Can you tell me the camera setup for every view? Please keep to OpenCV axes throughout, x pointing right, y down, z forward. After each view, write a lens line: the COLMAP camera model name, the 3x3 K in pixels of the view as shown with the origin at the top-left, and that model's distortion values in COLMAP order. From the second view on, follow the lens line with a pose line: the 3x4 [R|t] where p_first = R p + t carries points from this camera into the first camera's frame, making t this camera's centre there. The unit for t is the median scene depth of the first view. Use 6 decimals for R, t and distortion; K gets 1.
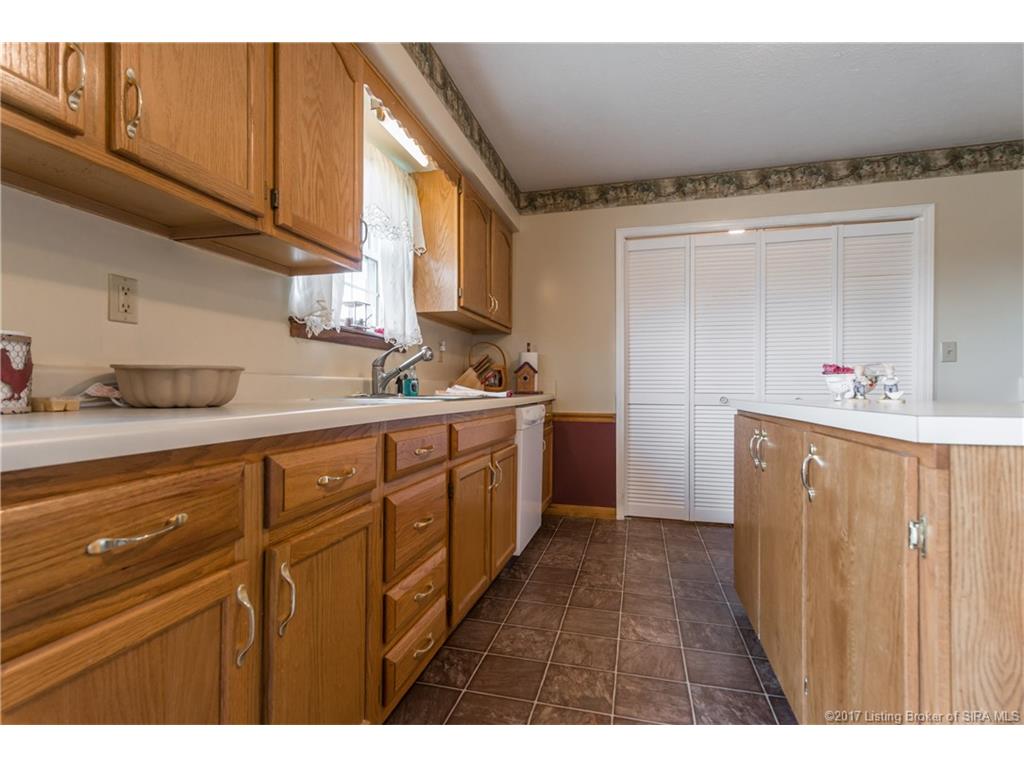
lens RADIAL K [[486.7, 0, 512.0], [0, 486.7, 384.0], [0, 0, 1]] dist [0.012889, -0.000250]
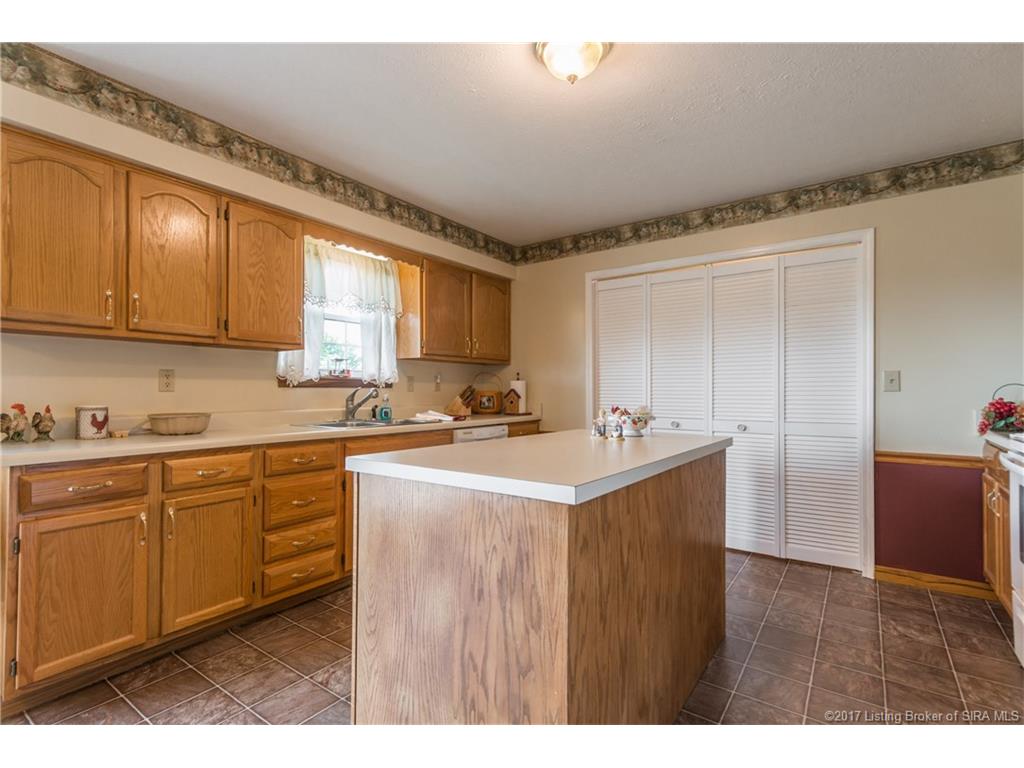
lens RADIAL K [[493.2, 0, 512.0], [0, 493.2, 384.0], [0, 0, 1]] dist [0.001278, 0.000205]
pose [[0.928108, -0.007572, -0.372233, 0.659453], [0.005390, 0.999962, -0.006903, -0.066567], [0.372271, 0.004400, 0.928114, -0.194716]]
